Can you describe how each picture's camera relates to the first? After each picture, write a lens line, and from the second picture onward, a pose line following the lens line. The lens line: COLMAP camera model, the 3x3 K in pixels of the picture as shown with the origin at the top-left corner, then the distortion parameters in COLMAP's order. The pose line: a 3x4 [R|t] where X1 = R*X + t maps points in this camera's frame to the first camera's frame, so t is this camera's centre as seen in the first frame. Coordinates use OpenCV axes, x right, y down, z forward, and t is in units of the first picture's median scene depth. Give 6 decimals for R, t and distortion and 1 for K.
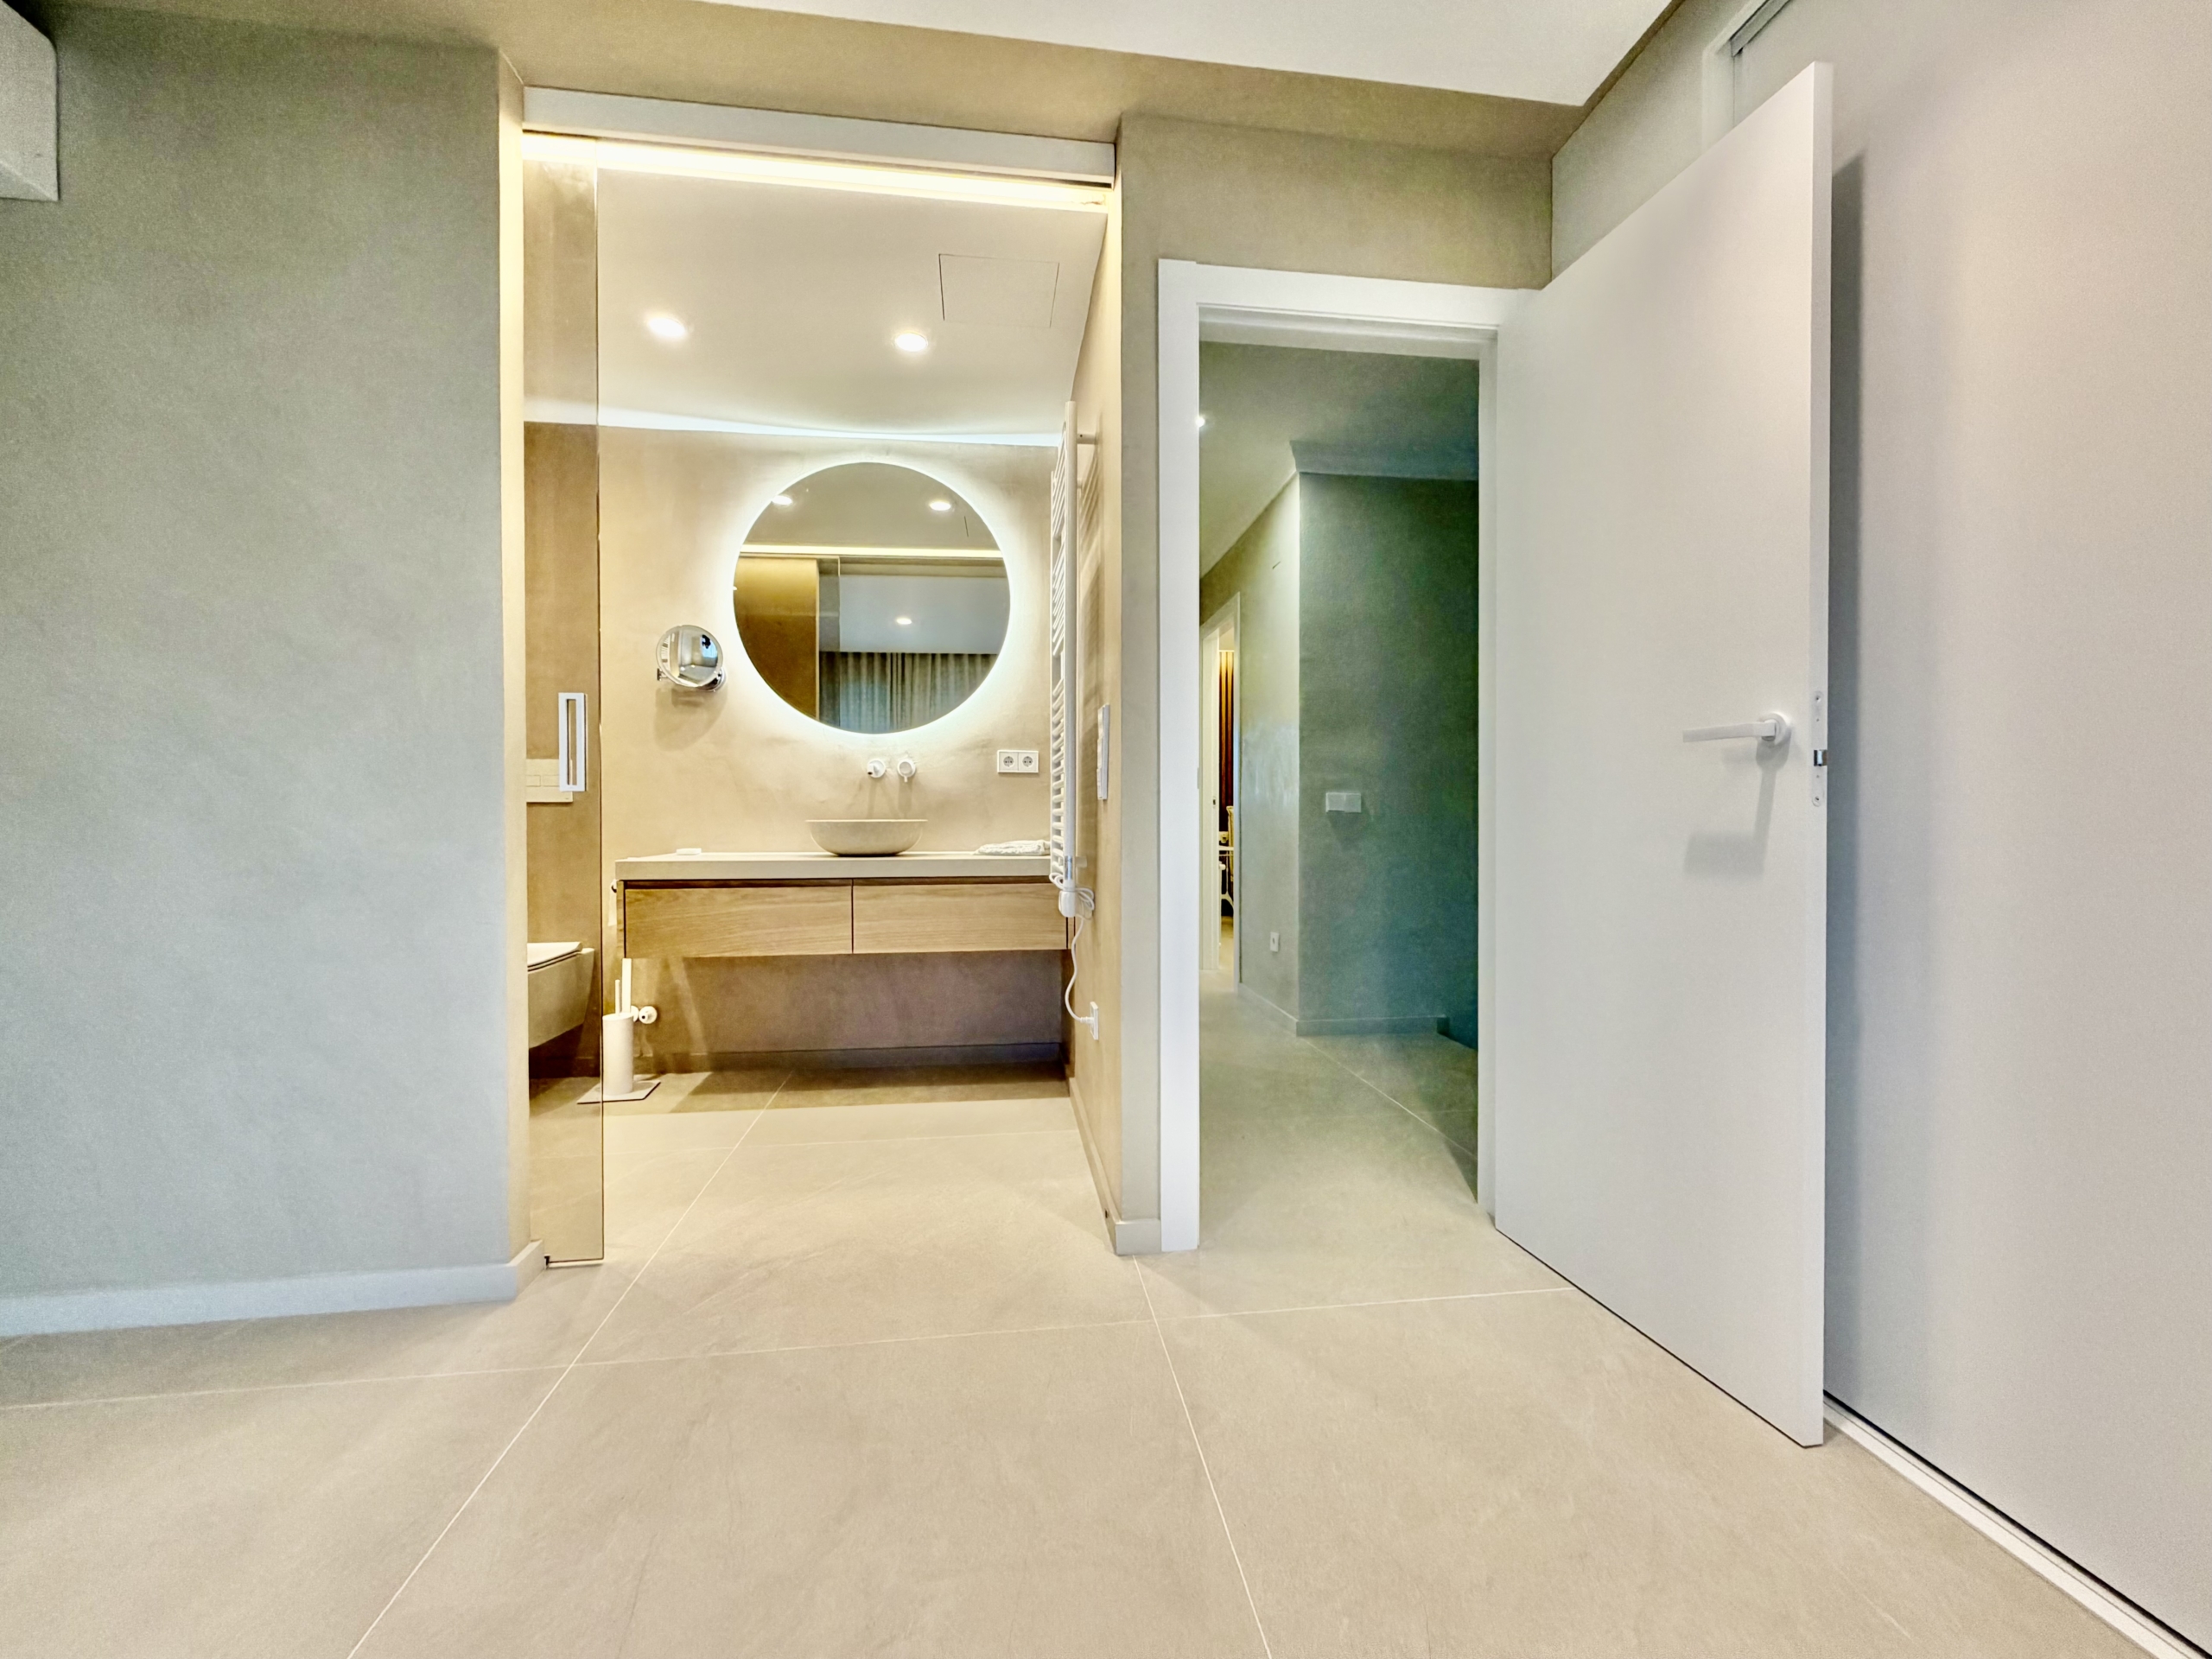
lens RADIAL K [[883.2, 0, 1103.8], [0, 883.2, 825.5], [0, 0, 1]] dist [-0.003013, -0.000284]
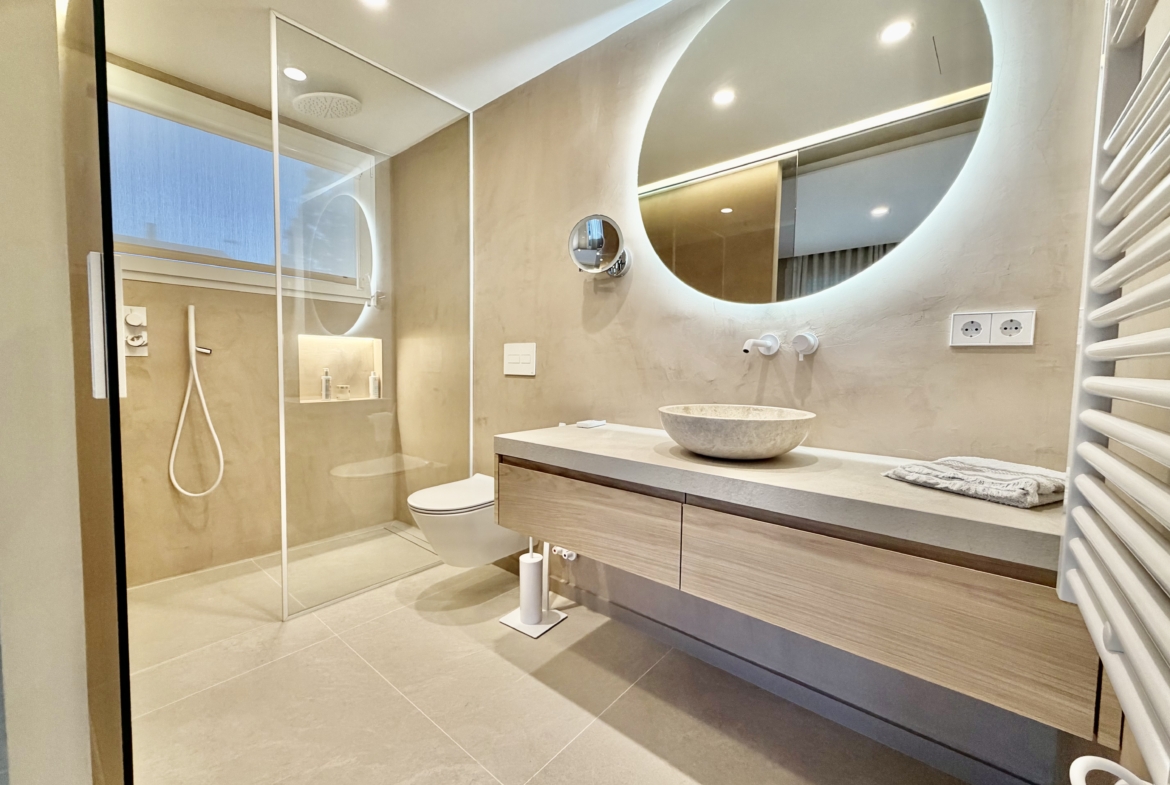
lens RADIAL K [[464.3, 0, 582.7], [0, 464.3, 389.5], [0, 0, 1]] dist [0.000593, 0.000150]
pose [[0.670919, 0.051315, -0.739753, -0.045829], [-0.021944, 0.998540, 0.049364, -0.040018], [0.741206, -0.016886, 0.671066, 0.579405]]
